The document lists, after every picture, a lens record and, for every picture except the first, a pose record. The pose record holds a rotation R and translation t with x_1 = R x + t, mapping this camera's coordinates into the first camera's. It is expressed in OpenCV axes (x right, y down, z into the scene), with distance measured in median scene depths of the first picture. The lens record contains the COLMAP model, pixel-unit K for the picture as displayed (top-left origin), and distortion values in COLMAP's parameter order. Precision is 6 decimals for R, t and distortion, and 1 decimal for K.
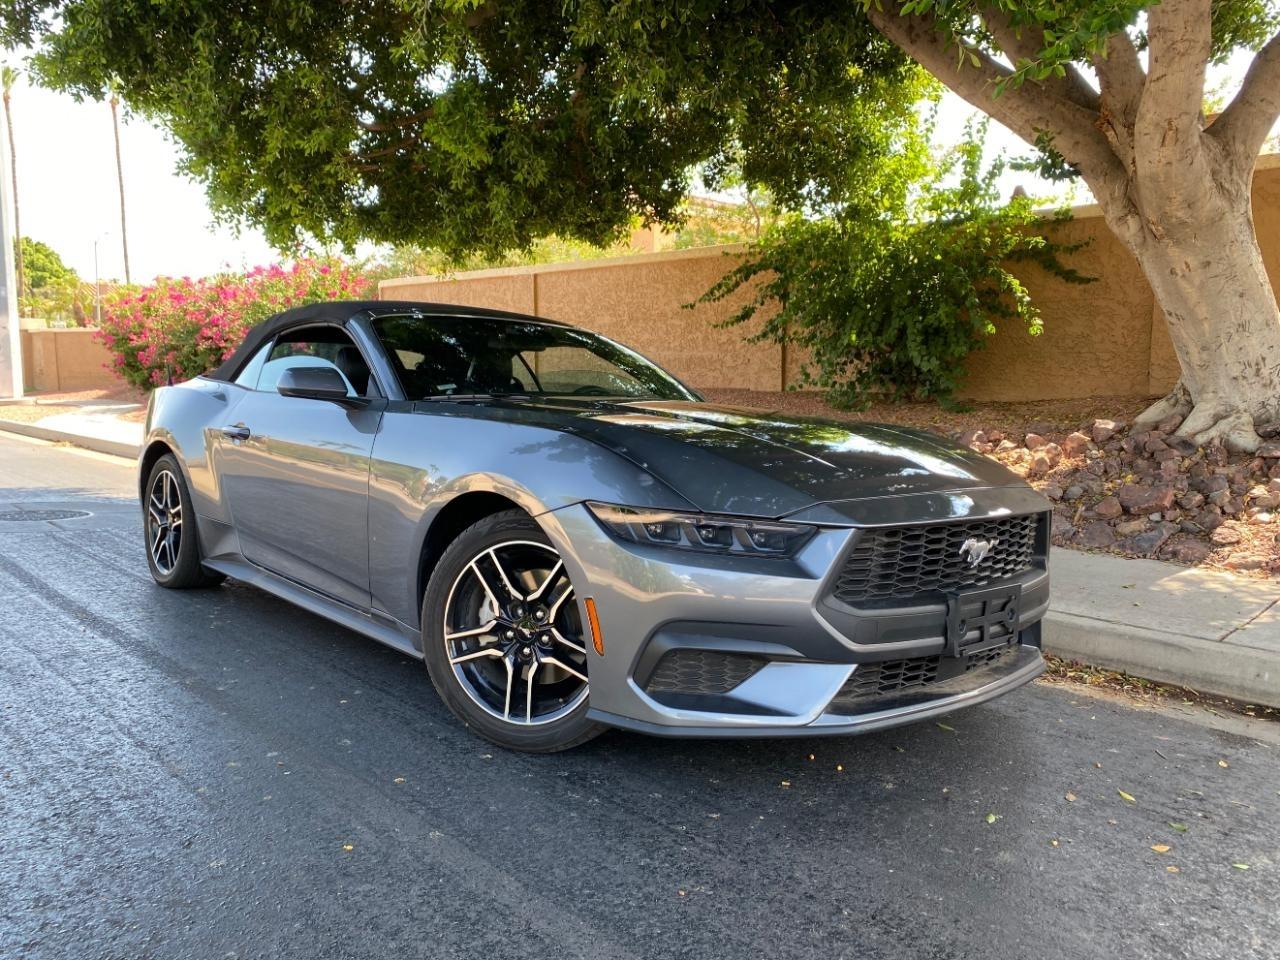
lens RADIAL K [[979.4, 0, 643.0], [0, 979.4, 471.9], [0, 0, 1]] dist [0.019541, -0.012868]
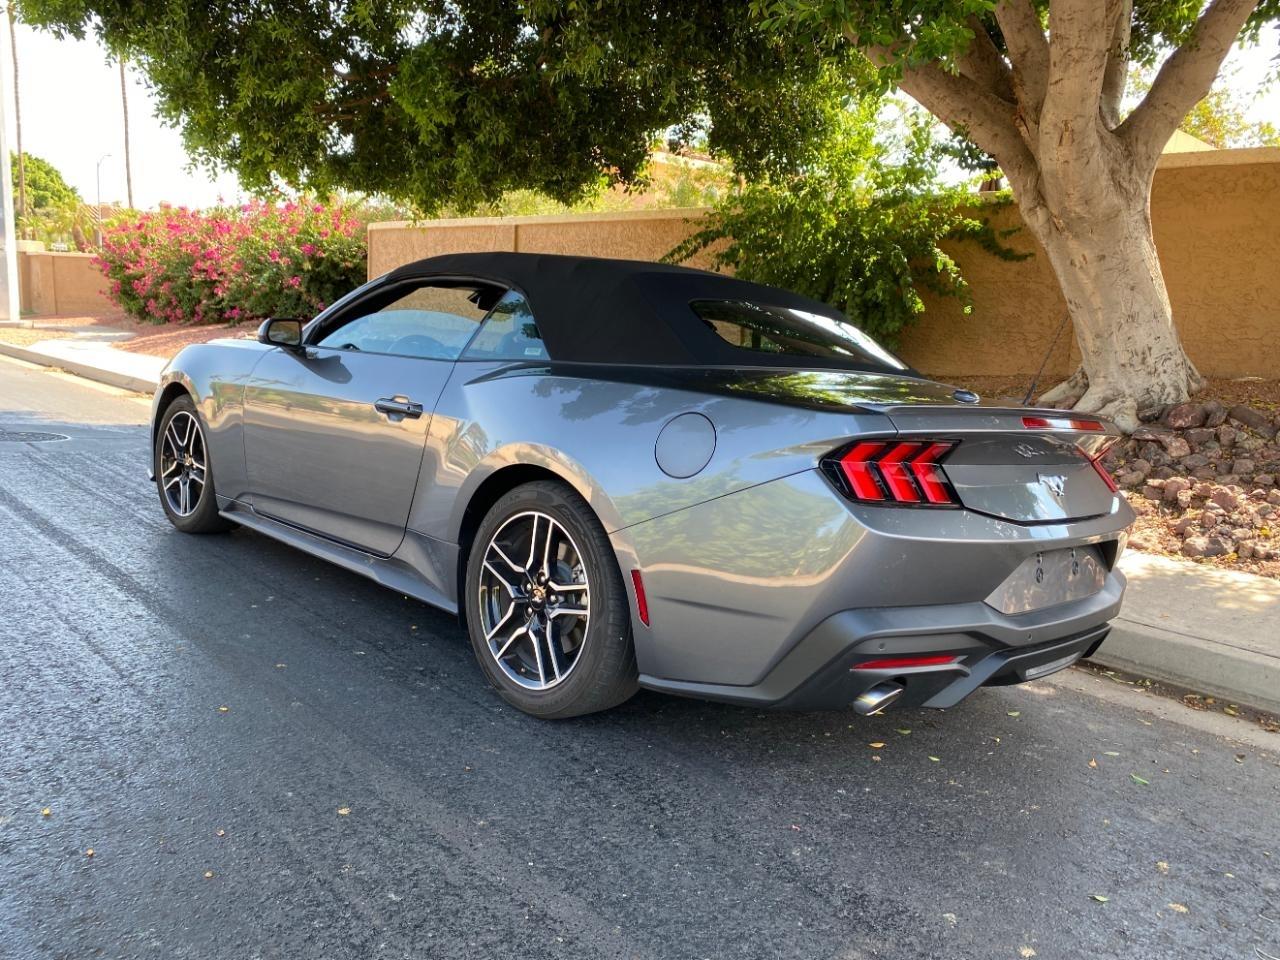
lens RADIAL K [[979.4, 0, 648.2], [0, 979.4, 495.4], [0, 0, 1]] dist [0.019541, -0.012868]
pose [[0.998732, 0.050226, 0.003488, 0.082320], [-0.050347, 0.996203, 0.071021, -0.003186], [0.000093, -0.071106, 0.997469, -0.087412]]
